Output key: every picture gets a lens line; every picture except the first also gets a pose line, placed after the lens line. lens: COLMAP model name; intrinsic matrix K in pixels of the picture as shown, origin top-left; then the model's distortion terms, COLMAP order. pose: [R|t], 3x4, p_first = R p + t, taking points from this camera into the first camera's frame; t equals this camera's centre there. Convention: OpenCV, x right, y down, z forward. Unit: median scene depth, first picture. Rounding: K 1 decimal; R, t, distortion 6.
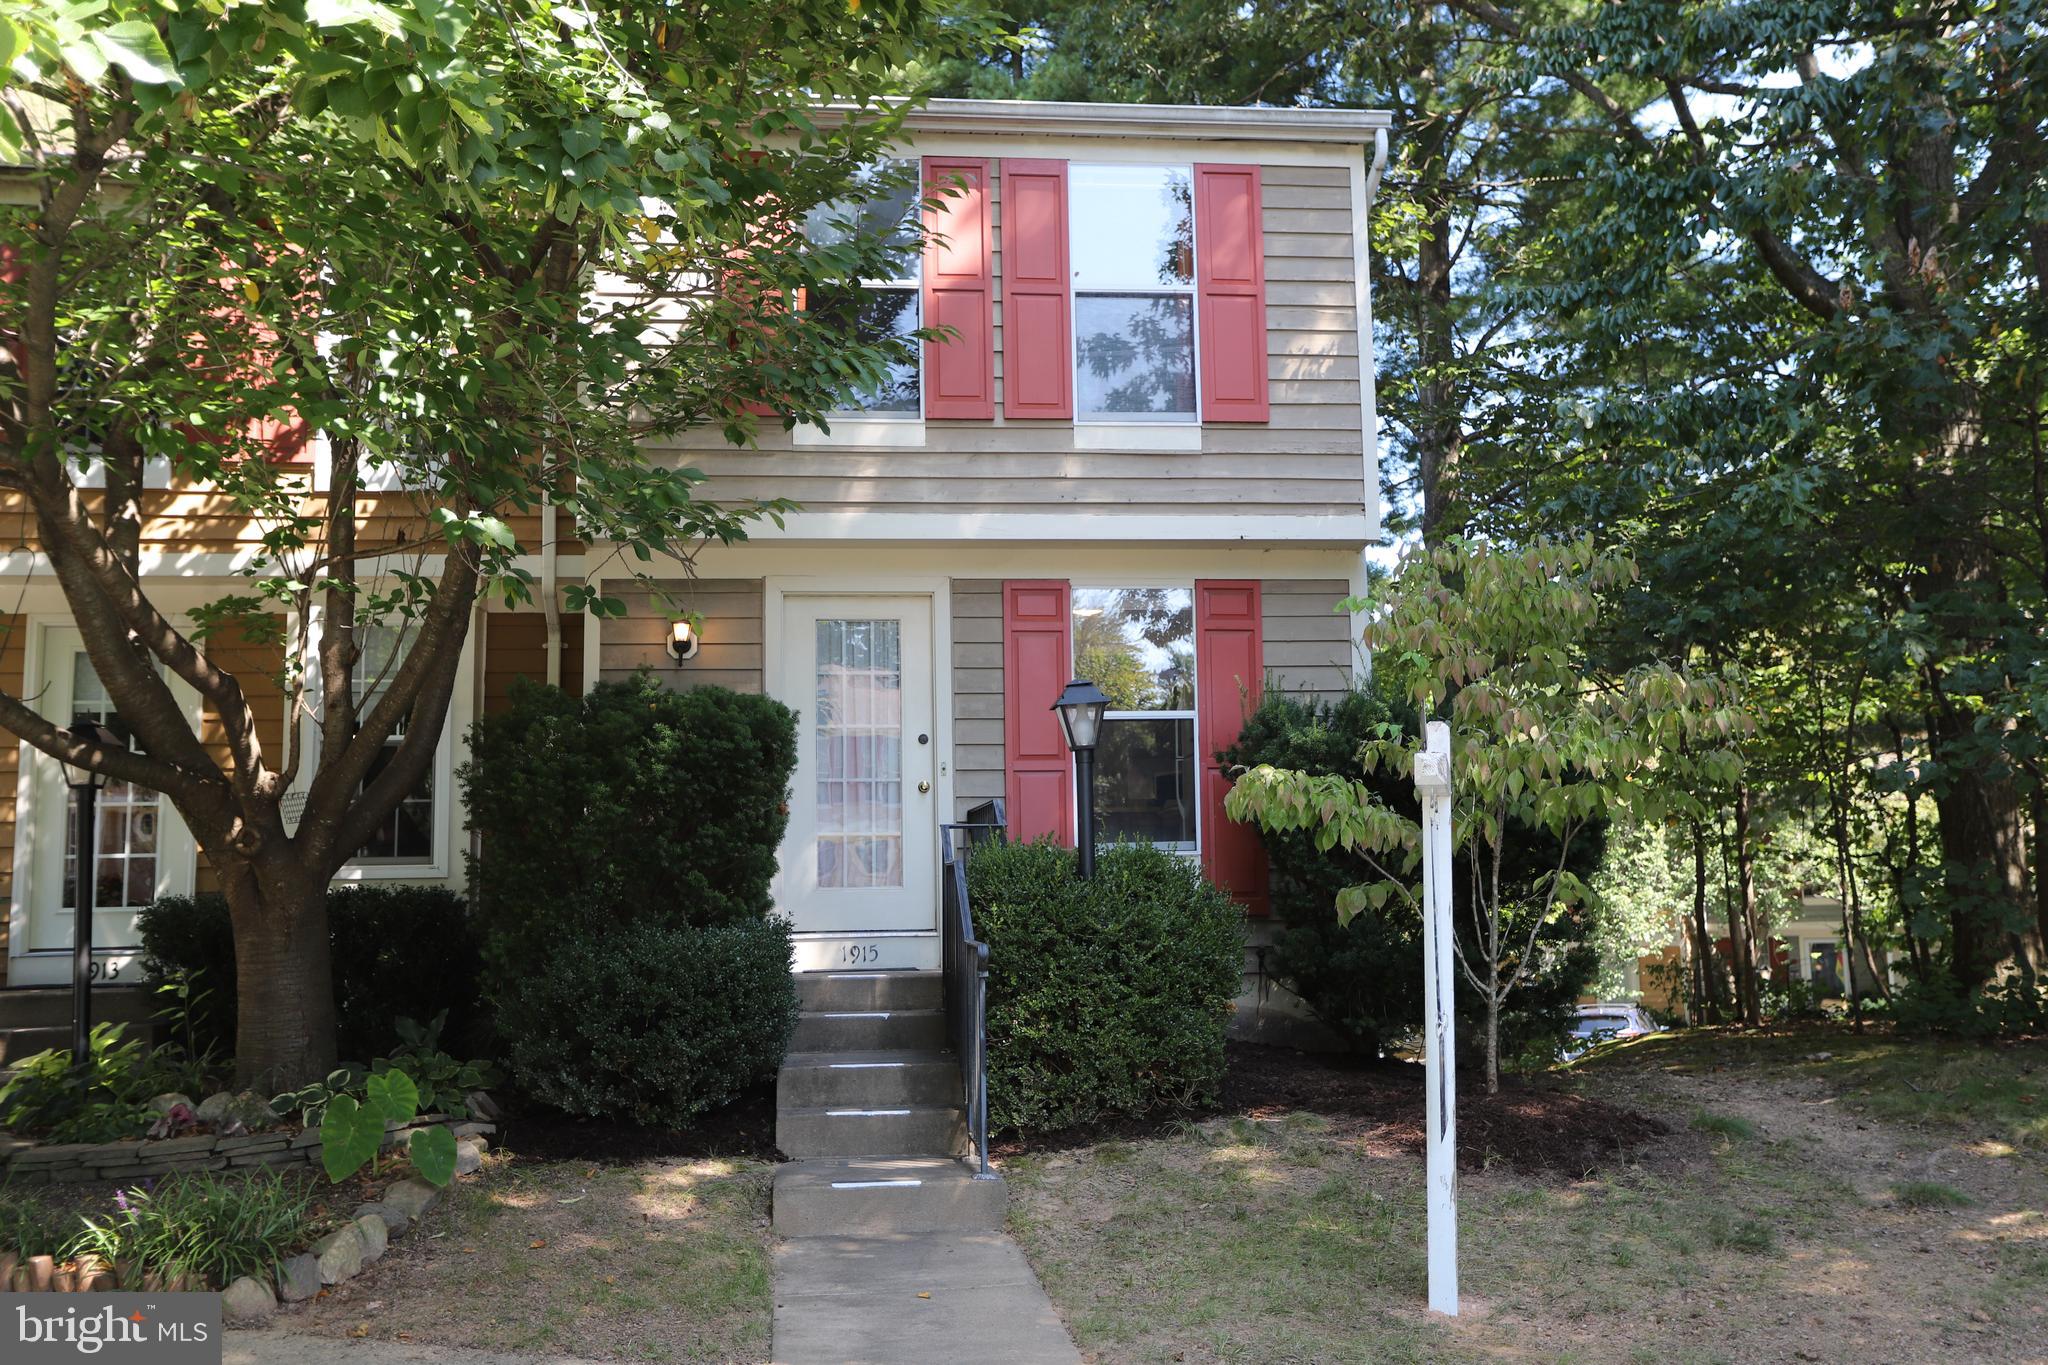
lens RADIAL K [[2031.5, 0, 1026.0], [0, 2031.5, 652.9], [0, 0, 1]] dist [0.011110, 0.006626]
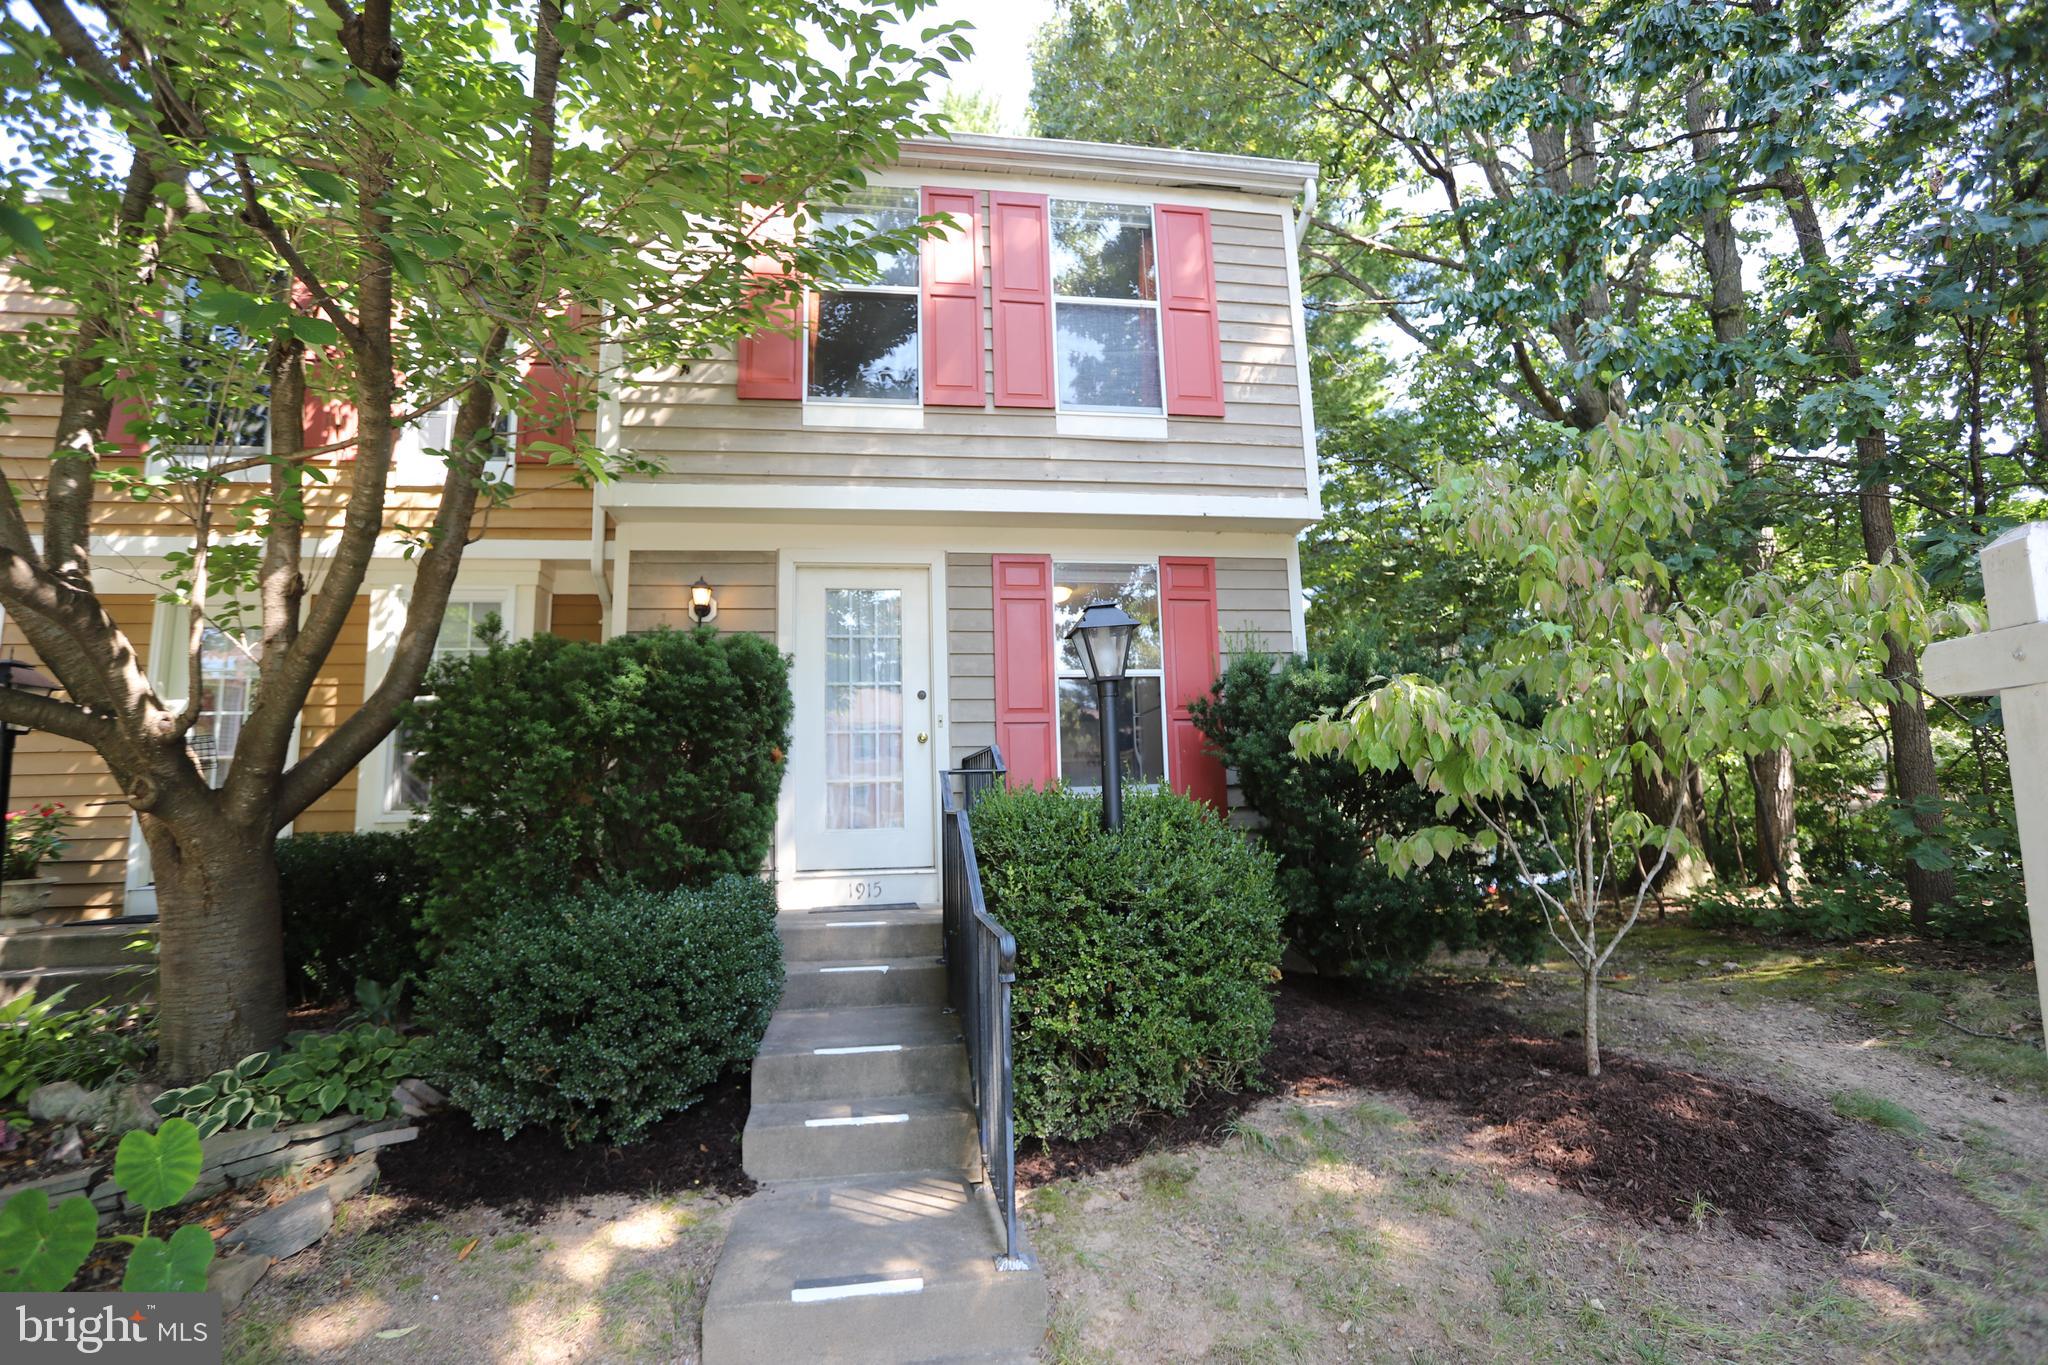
lens RADIAL K [[993.2, 0, 1029.4], [0, 993.2, 680.1], [0, 0, 1]] dist [-0.078363, 0.032481]
pose [[0.998387, -0.004290, 0.056608, -0.026770], [0.004824, 0.999945, -0.009301, 0.047179], [-0.056565, 0.009559, 0.998353, 0.538331]]
